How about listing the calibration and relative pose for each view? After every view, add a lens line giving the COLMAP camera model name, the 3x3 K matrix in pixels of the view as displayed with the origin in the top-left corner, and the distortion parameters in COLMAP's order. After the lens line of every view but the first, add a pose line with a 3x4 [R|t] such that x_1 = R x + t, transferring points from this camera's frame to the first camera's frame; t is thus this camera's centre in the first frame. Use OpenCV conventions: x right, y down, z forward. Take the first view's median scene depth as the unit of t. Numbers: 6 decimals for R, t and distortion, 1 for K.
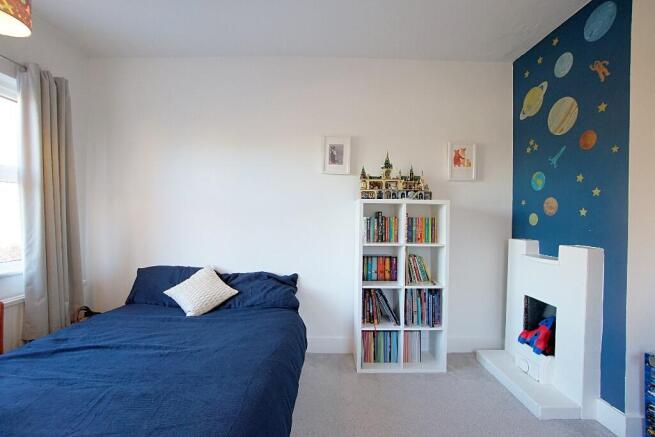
lens RADIAL K [[291.7, 0, 326.1], [0, 291.7, 218.9], [0, 0, 1]] dist [-0.045110, 0.010795]
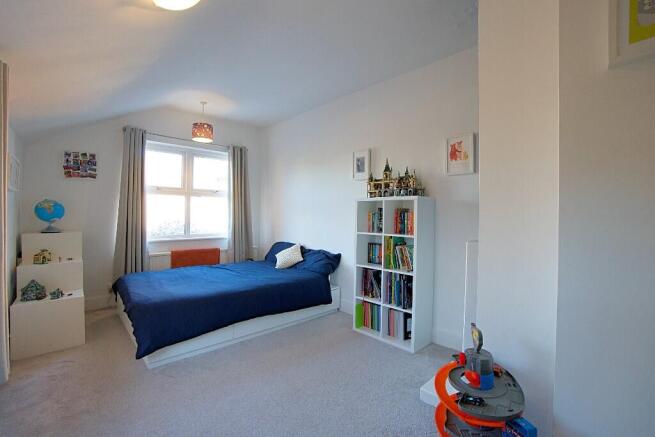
lens RADIAL K [[291.7, 0, 327.6], [0, 291.7, 217.1], [0, 0, 1]] dist [-0.045110, 0.010795]
pose [[0.672737, 0.002196, -0.739878, 0.981630], [-0.010882, 0.999917, -0.006926, 0.026565], [0.739802, 0.012711, 0.672705, 0.012927]]
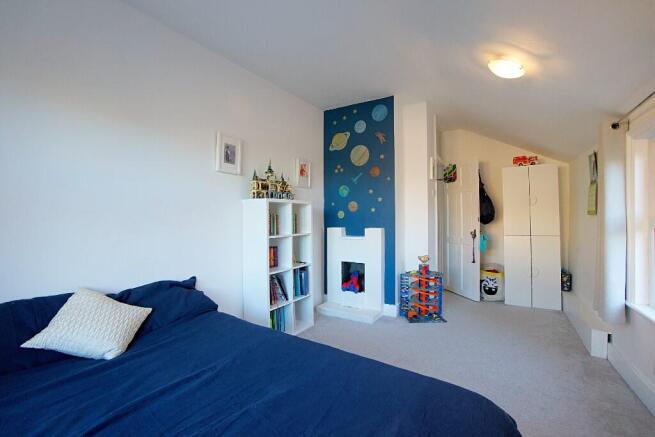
lens RADIAL K [[291.7, 0, 329.5], [0, 291.7, 218.5], [0, 0, 1]] dist [-0.045110, 0.010795]
pose [[0.538623, -0.020998, 0.842285, -0.700552], [0.023769, 0.999670, 0.009721, 0.006371], [-0.842212, 0.014784, 0.538944, 0.163256]]
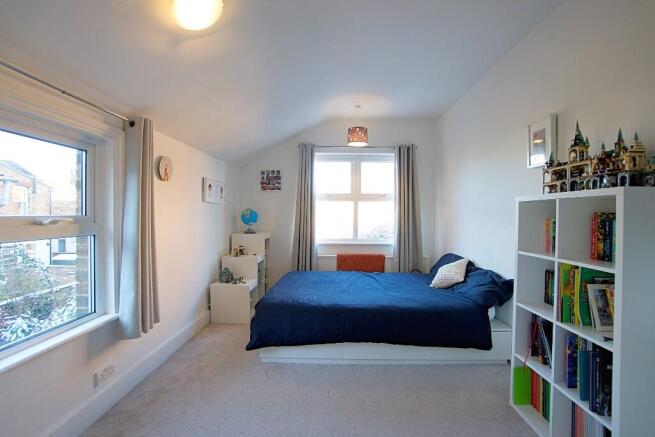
lens RADIAL K [[291.7, 0, 327.2], [0, 291.7, 218.1], [0, 0, 1]] dist [-0.045110, 0.010795]
pose [[-0.040938, -0.001183, -0.999161, 0.926216], [-0.019888, 0.999802, -0.000369, 0.003050], [0.998964, 0.019856, -0.040953, 0.478188]]
